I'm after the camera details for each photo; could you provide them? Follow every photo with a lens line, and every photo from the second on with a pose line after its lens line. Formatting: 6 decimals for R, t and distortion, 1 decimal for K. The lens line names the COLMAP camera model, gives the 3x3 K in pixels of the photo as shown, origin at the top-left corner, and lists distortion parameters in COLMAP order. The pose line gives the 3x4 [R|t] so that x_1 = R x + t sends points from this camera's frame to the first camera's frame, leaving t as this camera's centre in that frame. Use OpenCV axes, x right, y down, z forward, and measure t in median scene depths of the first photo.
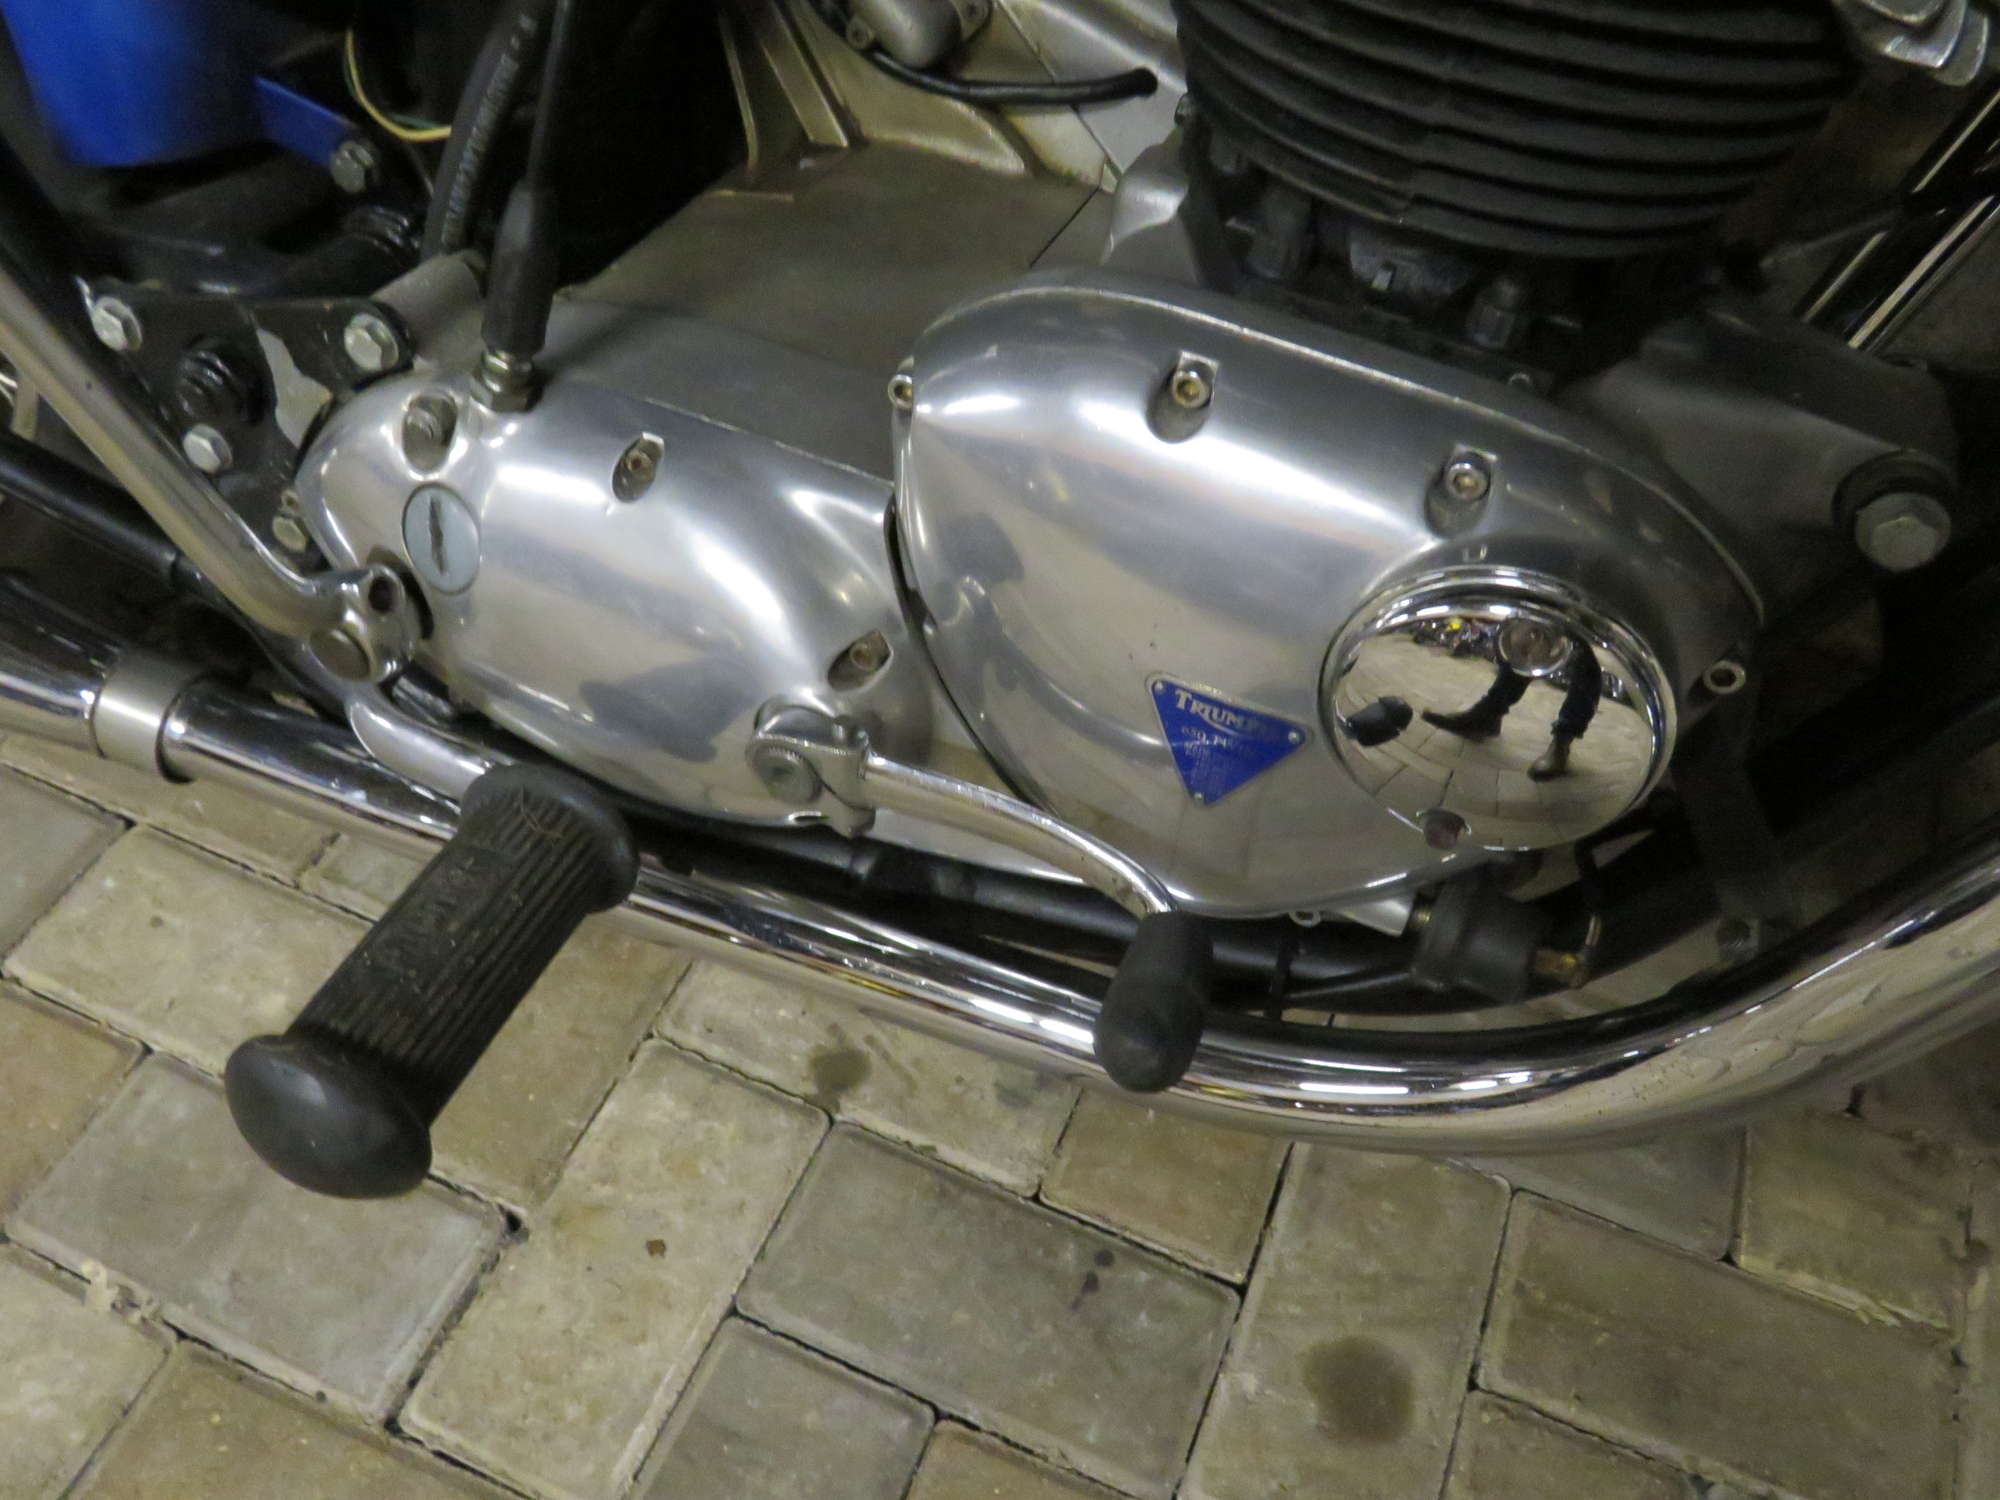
lens RADIAL K [[1600.9, 0, 1000.2], [0, 1600.9, 744.6], [0, 0, 1]] dist [-0.032928, -0.000684]
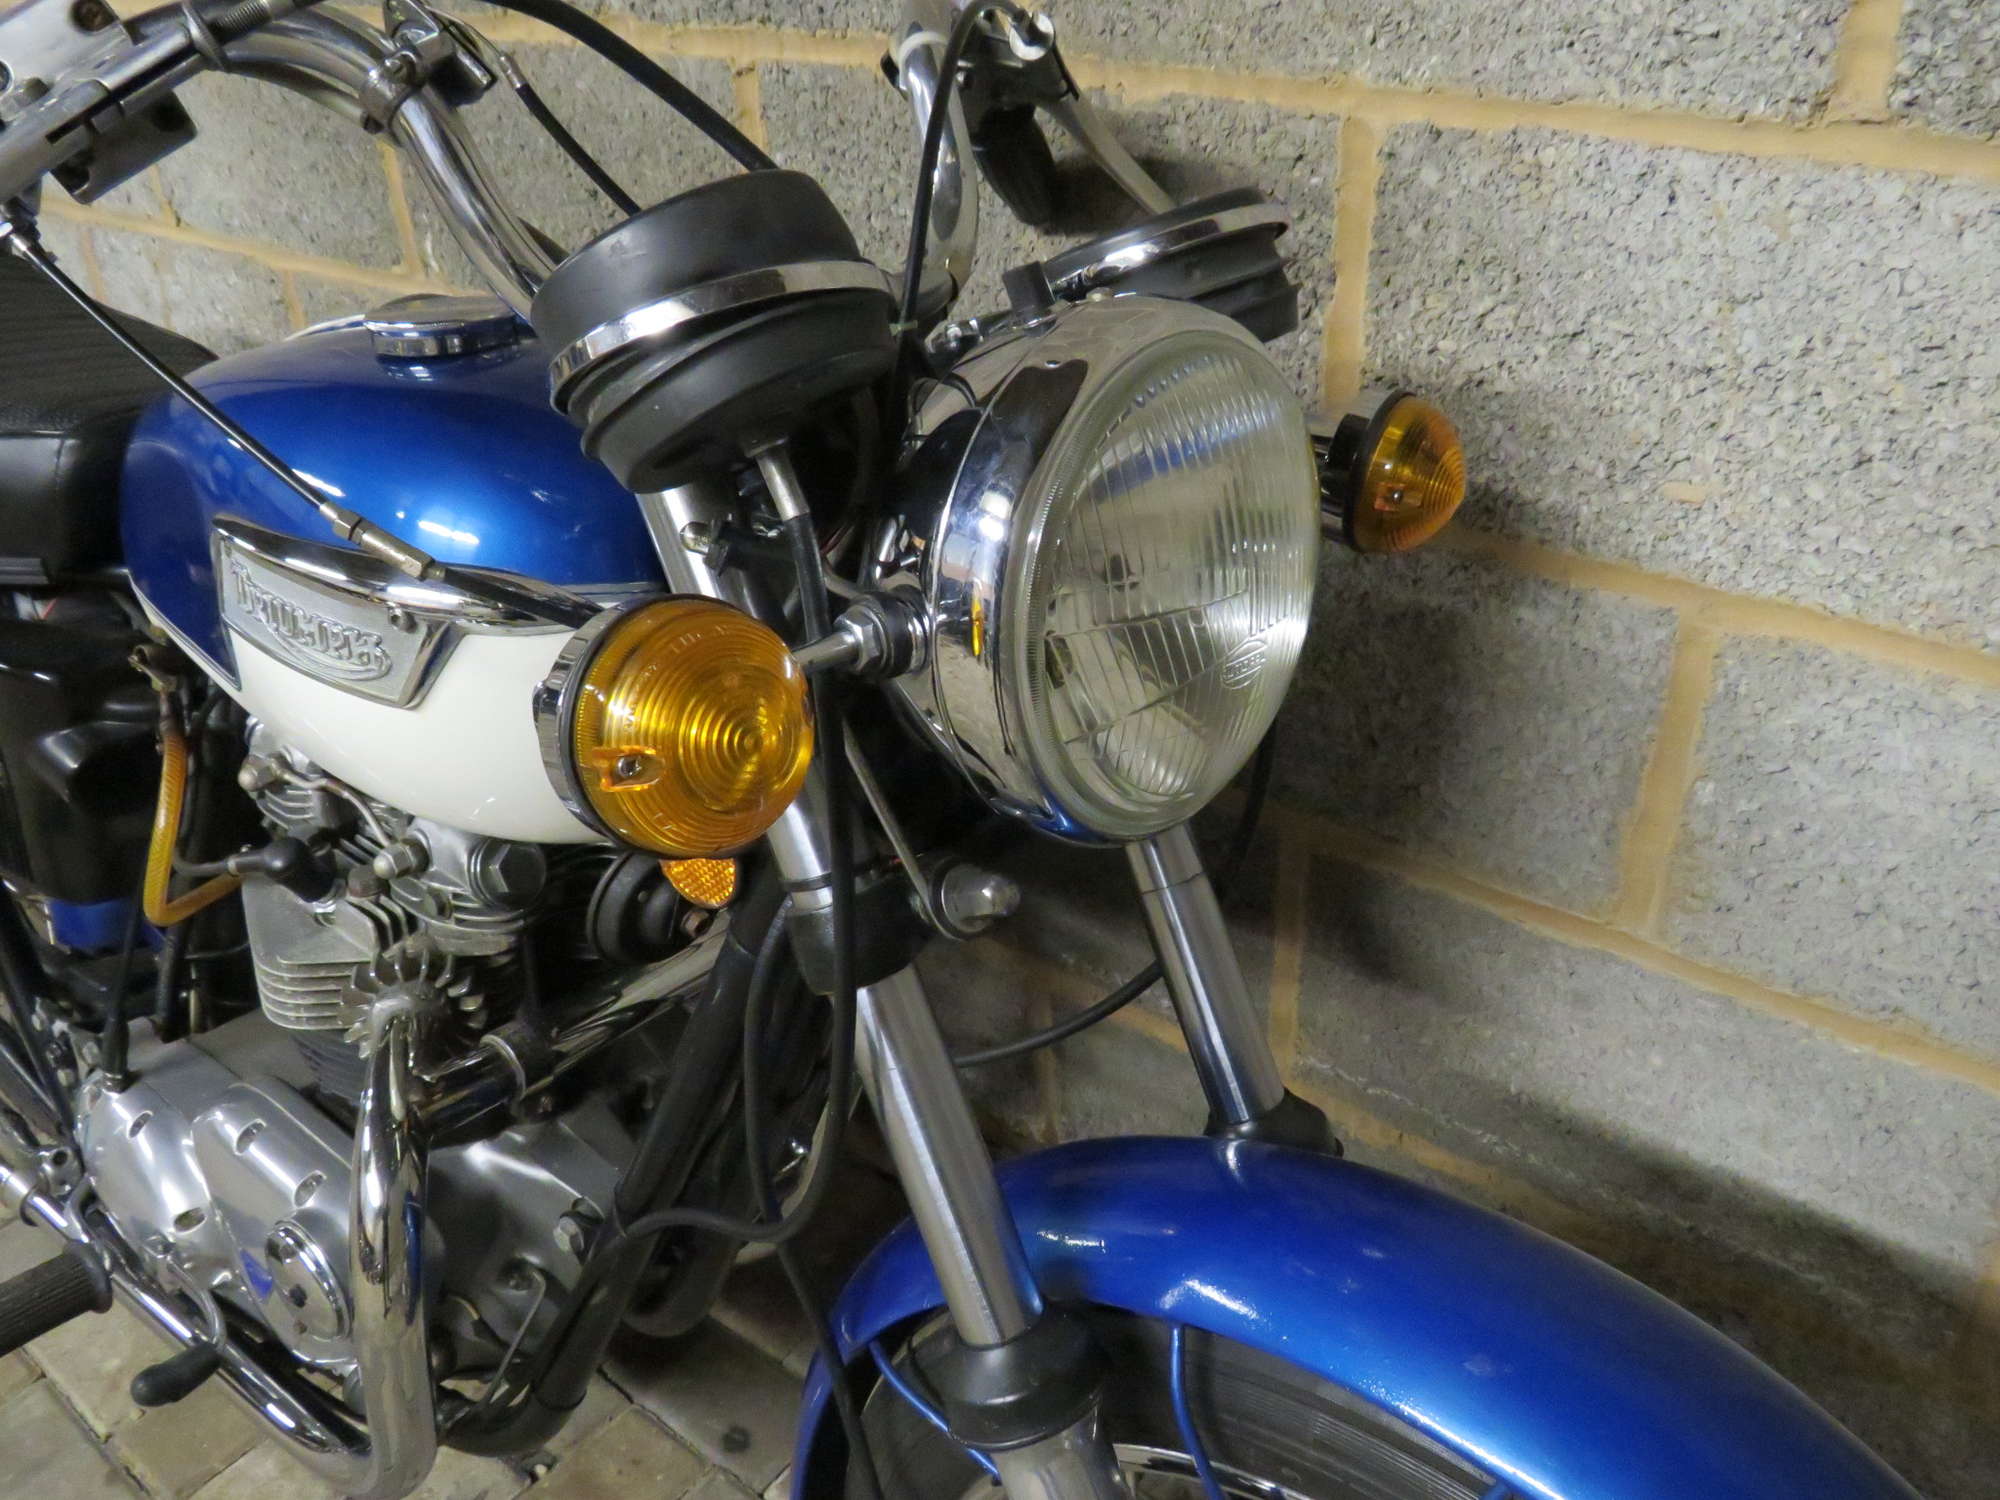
lens RADIAL K [[1600.9, 0, 996.1], [0, 1600.9, 744.0], [0, 0, 1]] dist [-0.032928, -0.000684]
pose [[0.959537, 0.075745, -0.271203, 1.045654], [-0.162172, 0.936022, -0.312351, -0.109587], [0.230193, 0.343694, 0.910431, -0.706313]]
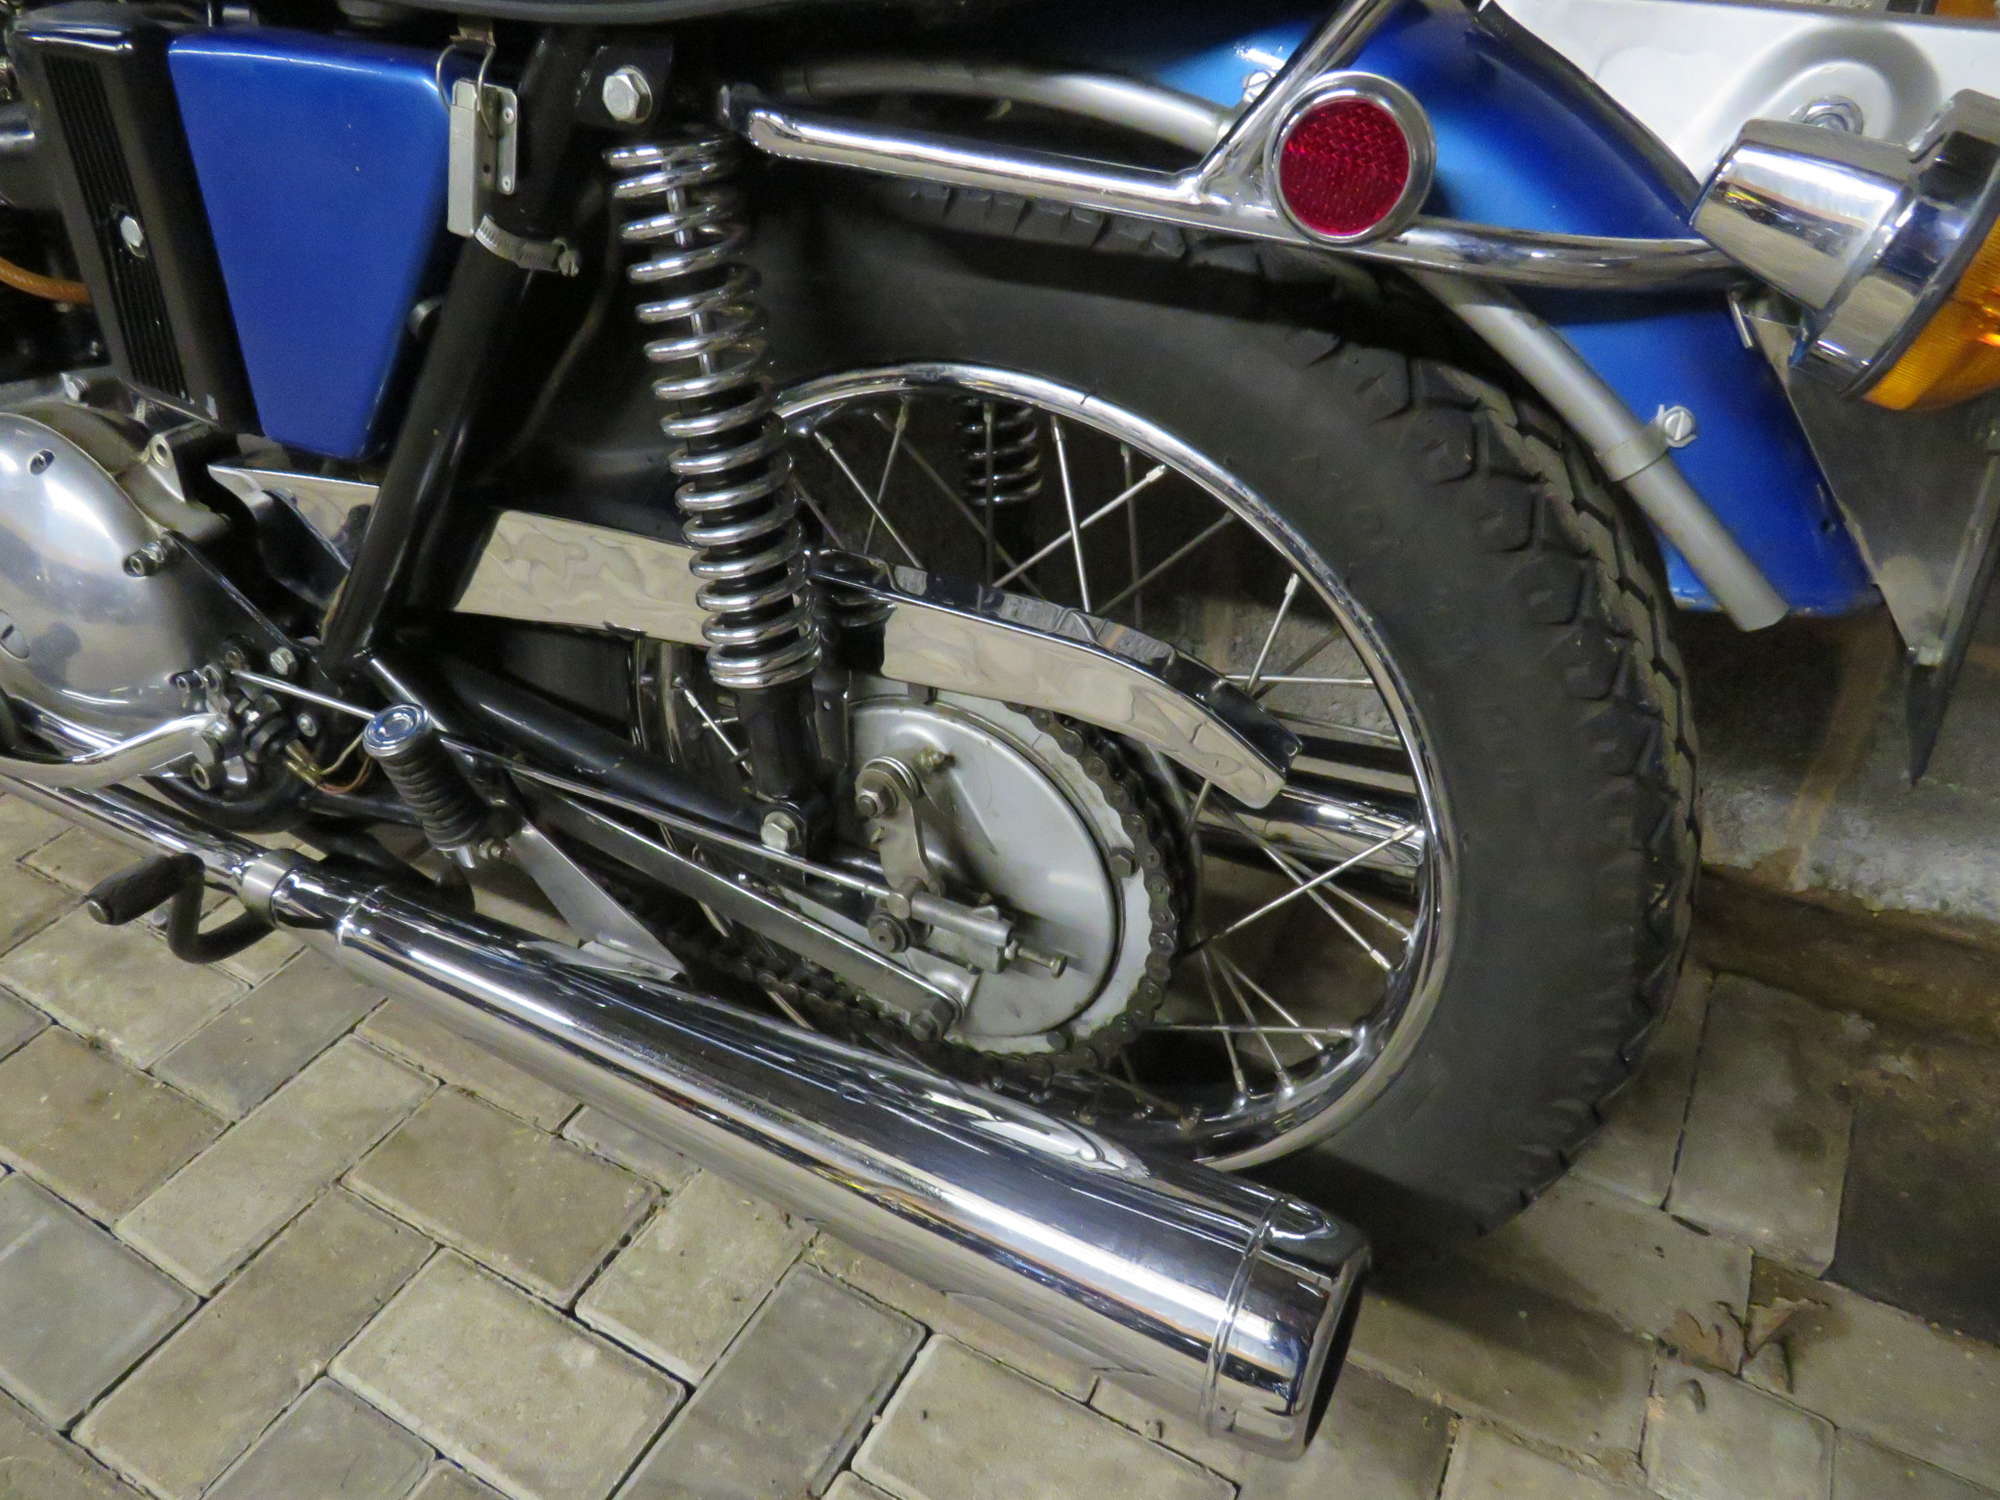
lens RADIAL K [[1411.9, 0, 998.4], [0, 1411.9, 748.0], [0, 0, 1]] dist [-0.032151, 0.004349]
pose [[0.994935, 0.012797, -0.099700, 1.743487], [-0.036139, 0.971080, -0.236002, 0.647410], [0.093796, 0.238410, 0.966625, -0.639160]]
